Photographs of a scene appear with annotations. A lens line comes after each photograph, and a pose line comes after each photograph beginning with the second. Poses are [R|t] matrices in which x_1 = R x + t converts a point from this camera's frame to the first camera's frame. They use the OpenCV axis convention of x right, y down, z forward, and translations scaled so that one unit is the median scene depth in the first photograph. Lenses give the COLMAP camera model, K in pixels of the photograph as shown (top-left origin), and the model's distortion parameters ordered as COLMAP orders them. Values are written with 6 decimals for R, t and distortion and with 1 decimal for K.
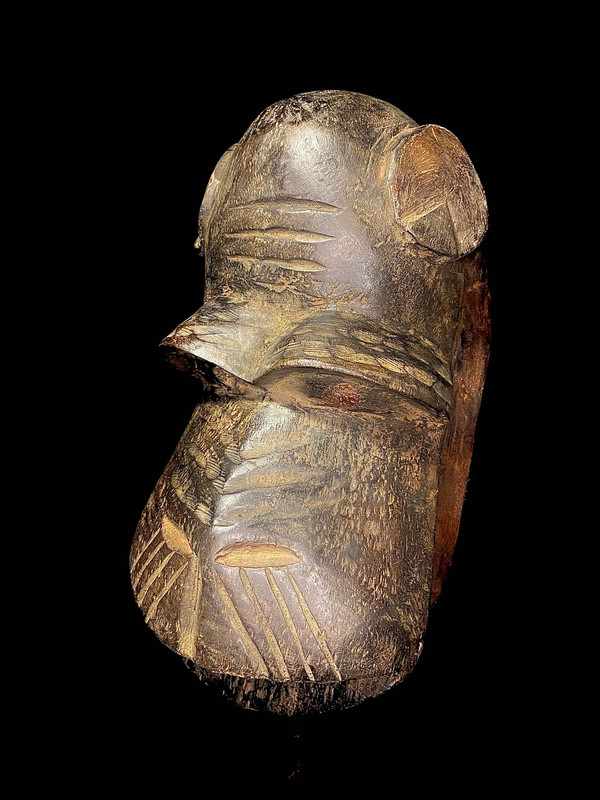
lens RADIAL K [[619.2, 0, 303.2], [0, 619.2, 400.6], [0, 0, 1]] dist [0.016765, -0.061953]
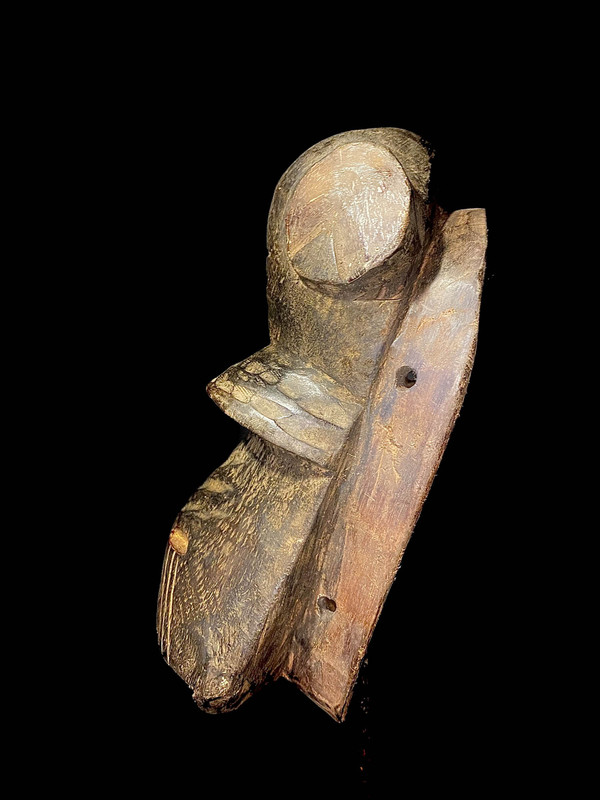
lens RADIAL K [[619.2, 0, 299.2], [0, 619.2, 394.7], [0, 0, 1]] dist [0.016765, -0.061953]
pose [[0.409393, 0.054609, -0.910723, 1.050275], [-0.158006, 0.987367, -0.011823, -0.054356], [0.898572, 0.148740, 0.412849, 0.608494]]
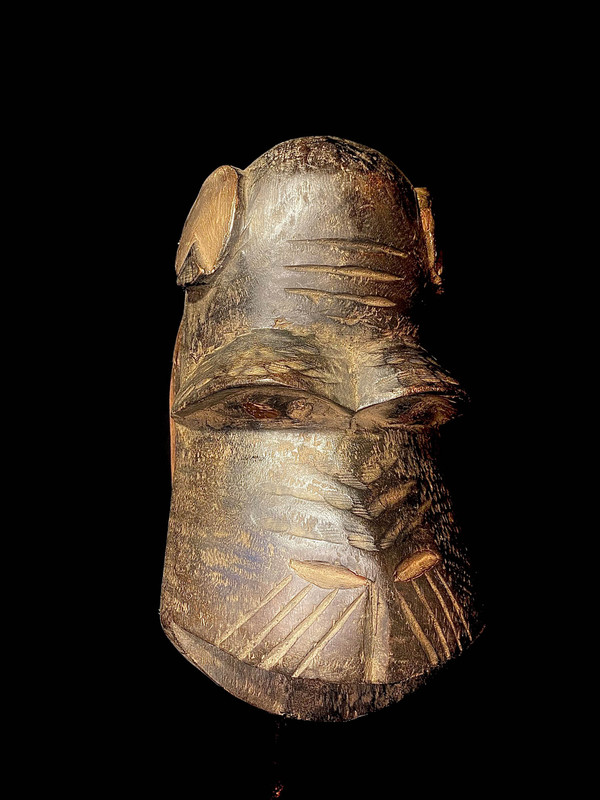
lens RADIAL K [[619.2, 0, 305.5], [0, 619.2, 401.8], [0, 0, 1]] dist [0.016765, -0.061953]
pose [[0.698031, -0.113288, 0.707049, -0.891965], [0.107347, 0.992803, 0.053095, -0.111790], [-0.707975, 0.038838, 0.705169, 0.312820]]
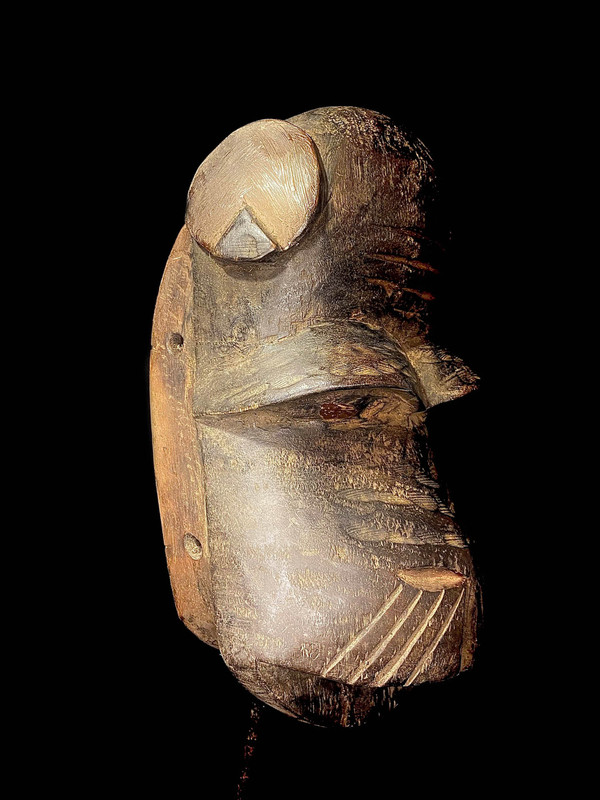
lens RADIAL K [[619.2, 0, 302.1], [0, 619.2, 399.9], [0, 0, 1]] dist [0.016765, -0.061953]
pose [[0.220570, -0.176988, 0.959179, -1.134824], [0.051637, 0.984139, 0.169719, -0.234824], [-0.974003, 0.012094, 0.226210, 0.967001]]
